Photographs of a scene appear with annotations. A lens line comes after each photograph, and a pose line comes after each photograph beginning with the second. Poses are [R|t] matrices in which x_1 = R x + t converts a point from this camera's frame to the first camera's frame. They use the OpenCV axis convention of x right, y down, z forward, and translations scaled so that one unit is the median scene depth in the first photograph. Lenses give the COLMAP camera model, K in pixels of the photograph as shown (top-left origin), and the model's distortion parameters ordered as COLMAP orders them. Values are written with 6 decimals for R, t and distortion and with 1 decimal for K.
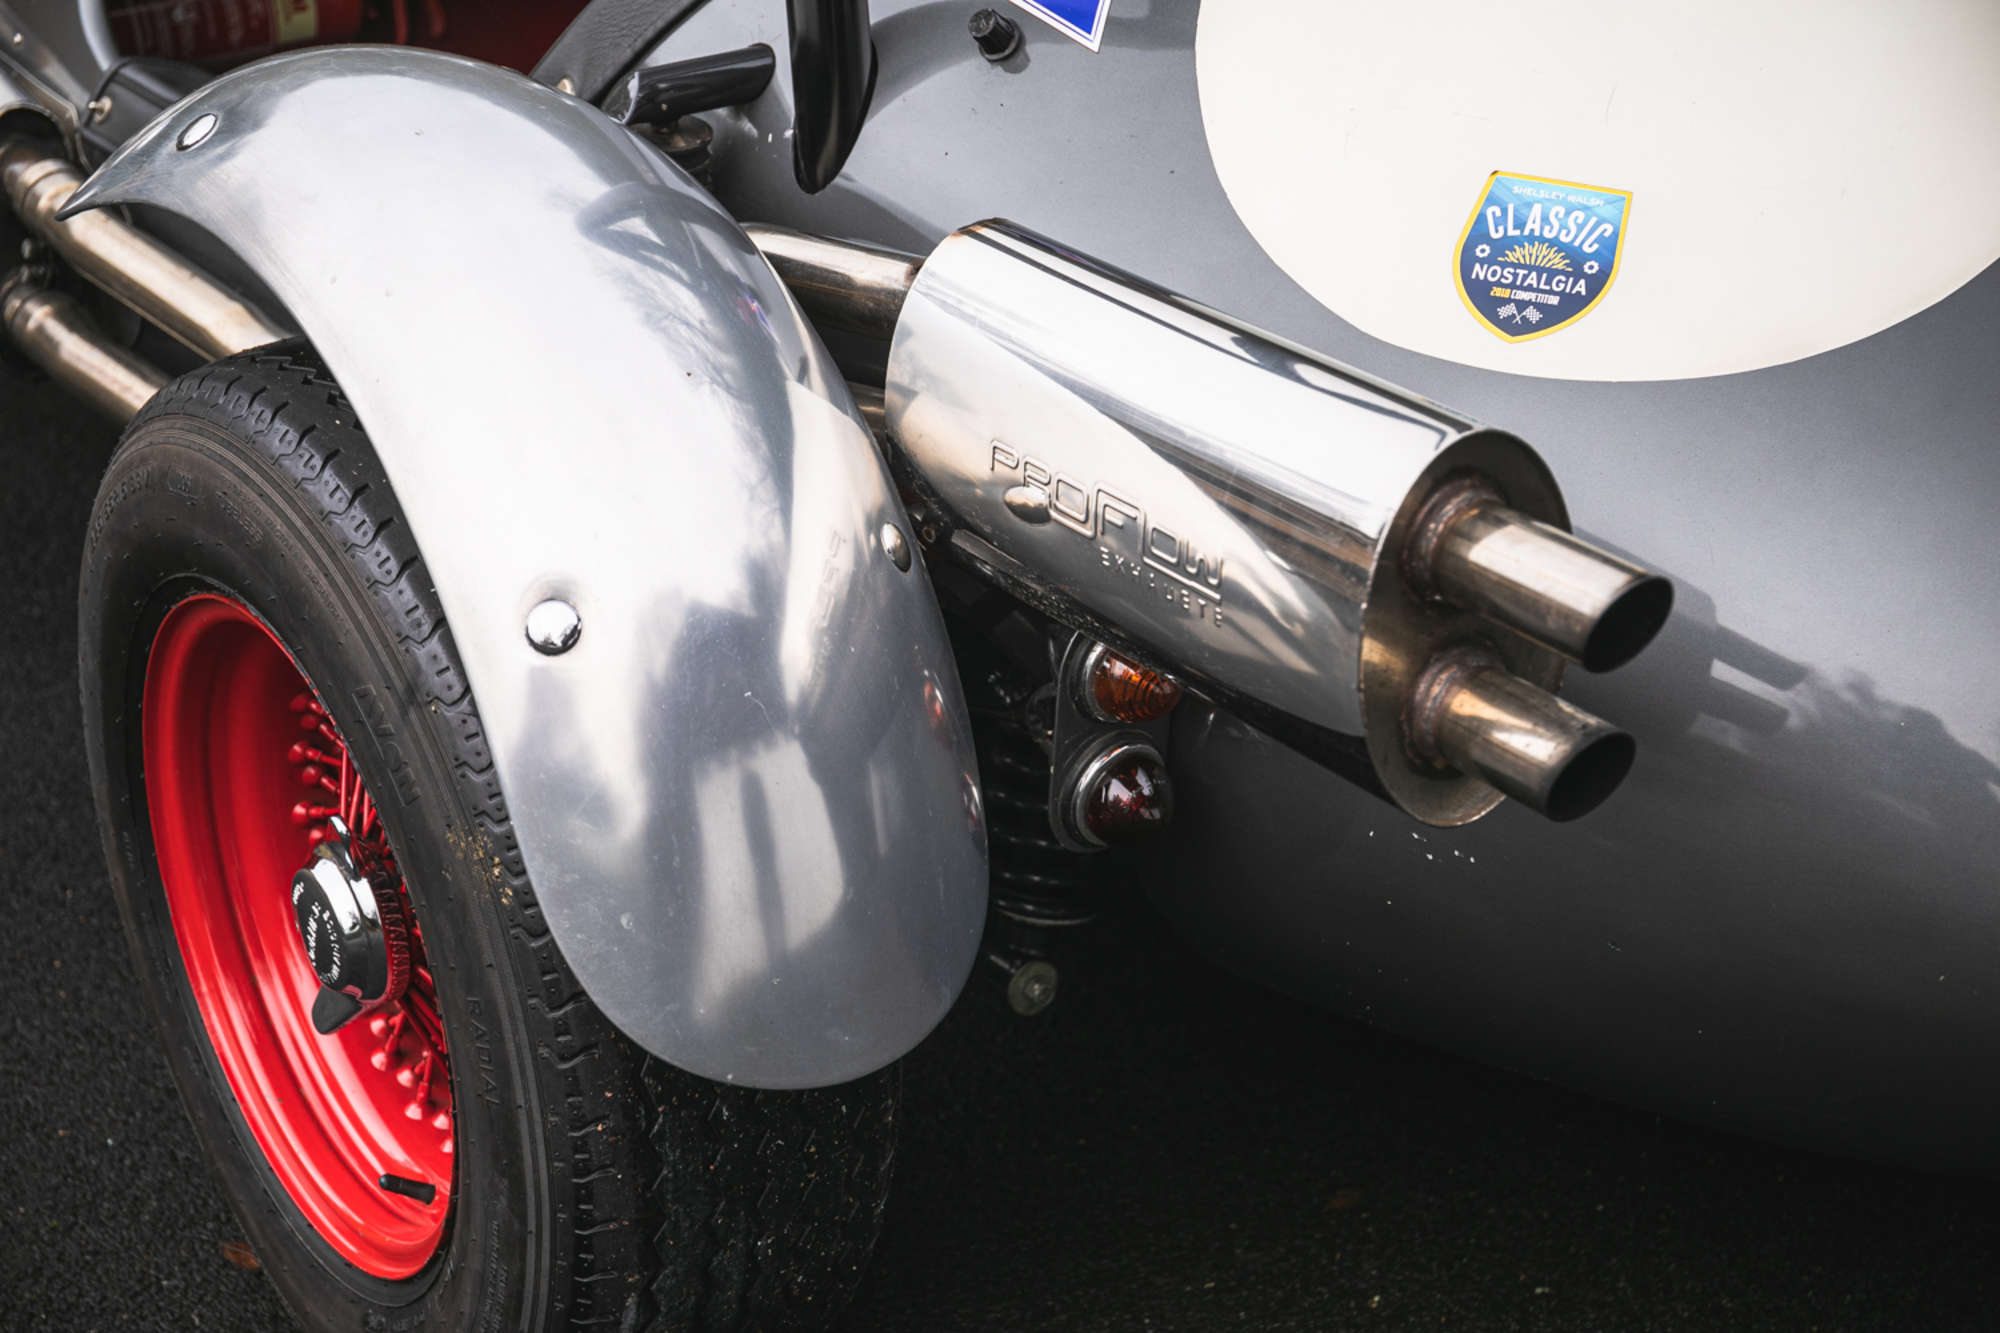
lens RADIAL K [[3962.6, 0, 997.2], [0, 3962.6, 744.9], [0, 0, 1]] dist [0.094241, 0.228967]
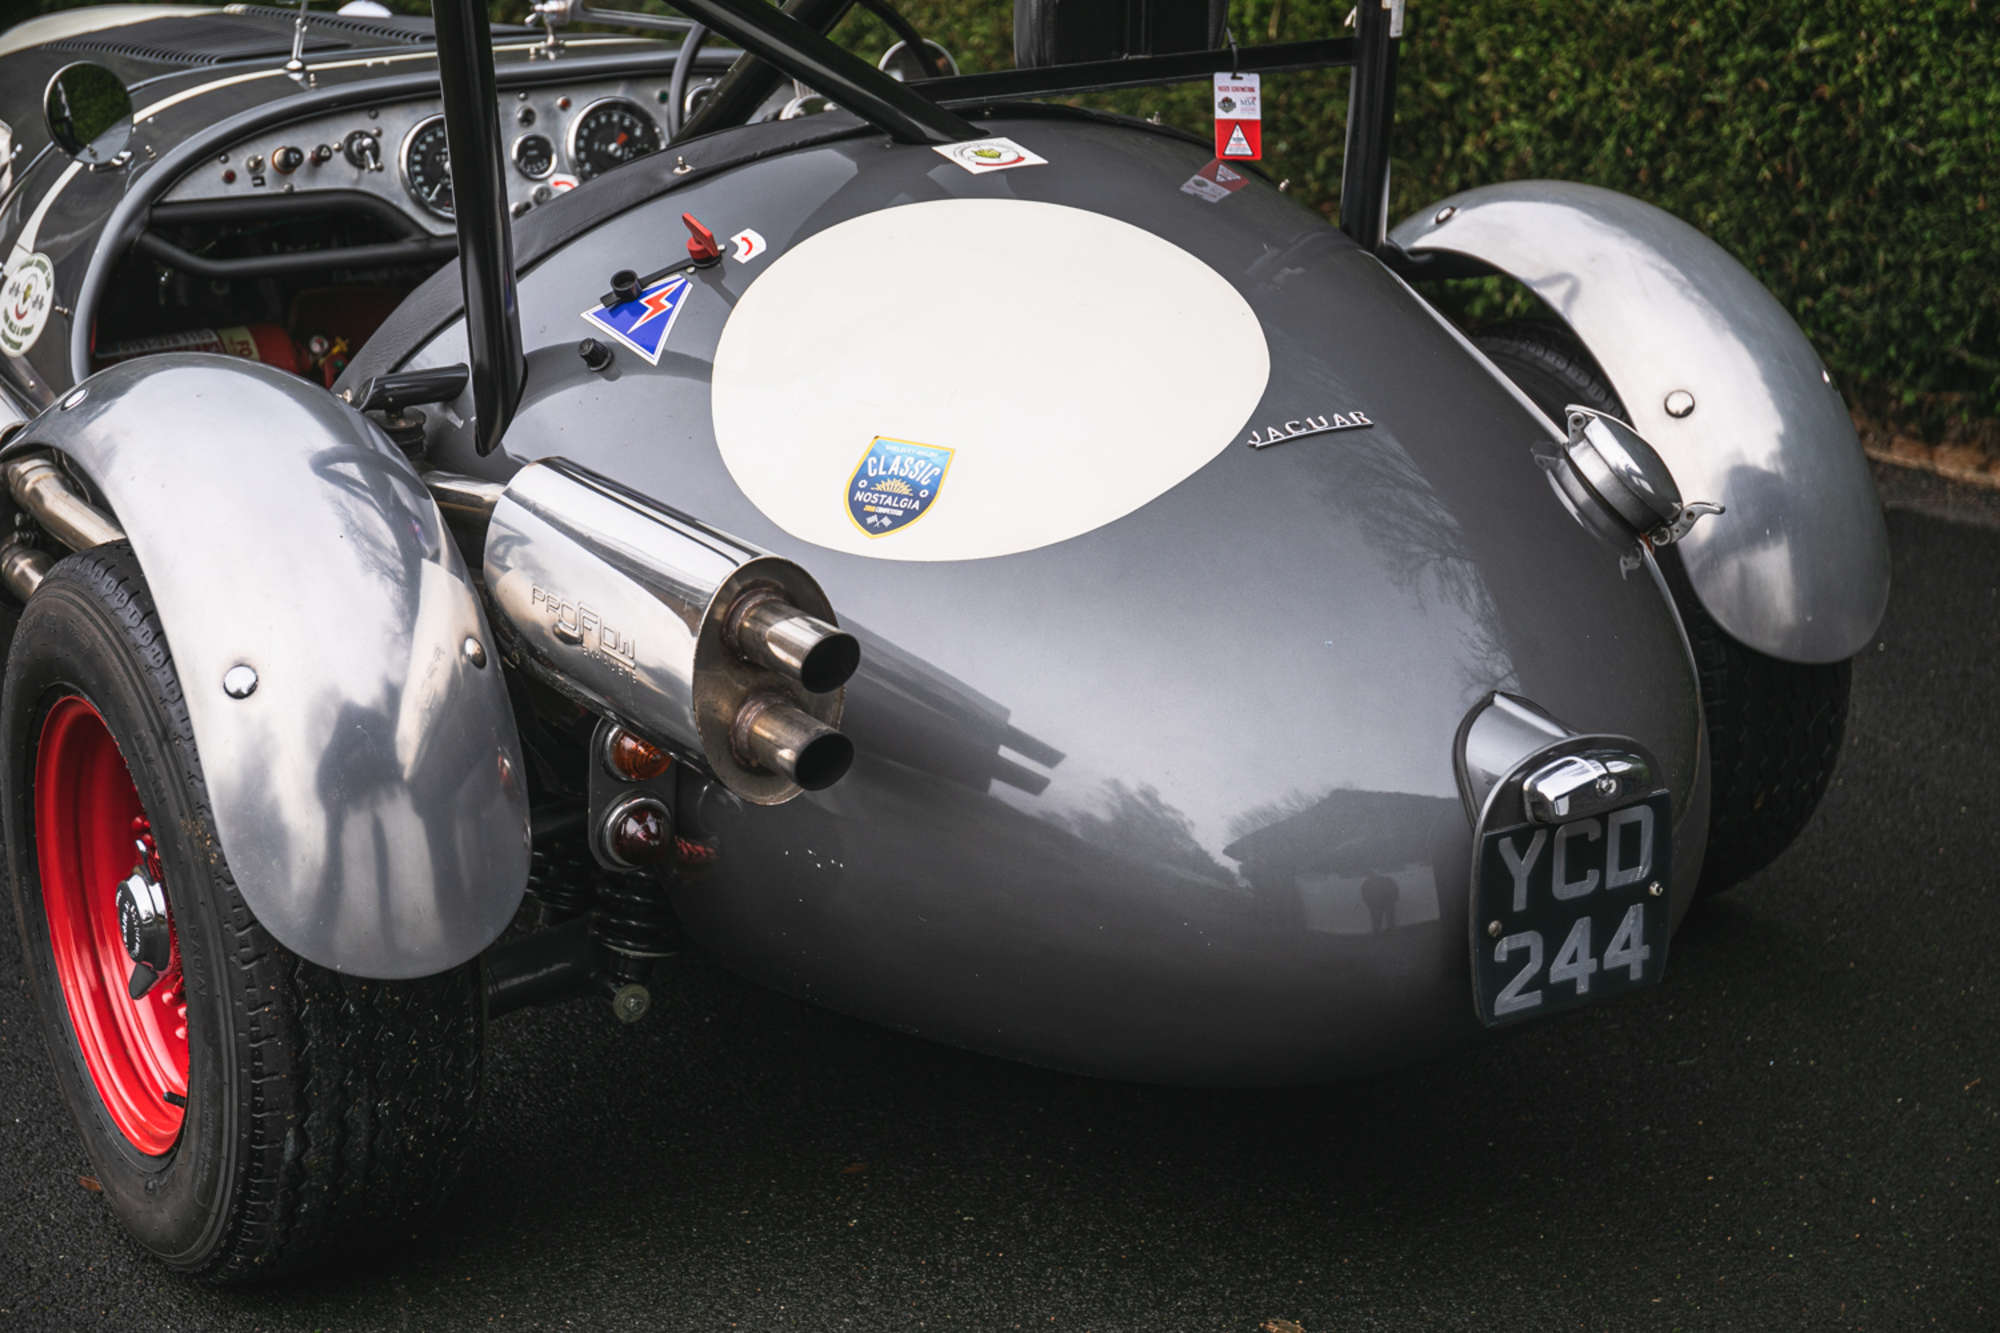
lens RADIAL K [[3945.8, 0, 1000.0], [0, 3945.8, 666.5], [0, 0, 1]] dist [0.047443, 0.512168]
pose [[0.998397, 0.023339, -0.051554, 0.259586], [-0.030599, 0.988981, -0.144843, 0.174065], [0.047606, 0.146189, 0.988111, -0.541928]]
